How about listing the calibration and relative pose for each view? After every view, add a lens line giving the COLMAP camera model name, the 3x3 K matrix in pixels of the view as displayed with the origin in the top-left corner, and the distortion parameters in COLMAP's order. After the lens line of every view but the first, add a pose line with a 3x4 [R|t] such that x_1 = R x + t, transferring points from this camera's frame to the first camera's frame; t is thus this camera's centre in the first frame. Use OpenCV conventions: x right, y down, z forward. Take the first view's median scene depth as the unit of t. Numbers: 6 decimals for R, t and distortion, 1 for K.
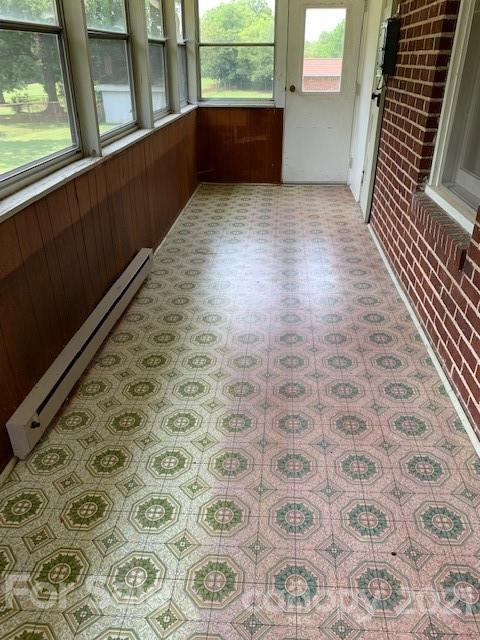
lens RADIAL K [[490.6, 0, 239.9], [0, 490.6, 320.0], [0, 0, 1]] dist [-0.002954, -0.006834]
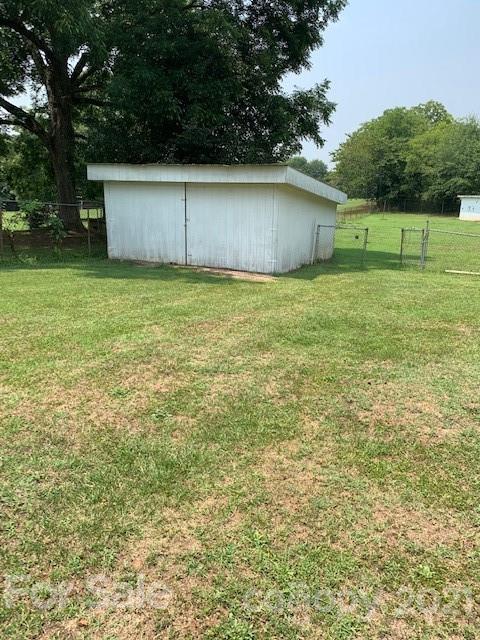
lens RADIAL K [[490.6, 0, 239.8], [0, 490.6, 320.4], [0, 0, 1]] dist [-0.002954, -0.006834]
pose [[0.958905, 0.086132, -0.270338, -0.023664], [-0.145516, 0.967249, -0.207979, -0.130804], [0.243571, 0.238771, 0.940033, 0.305696]]
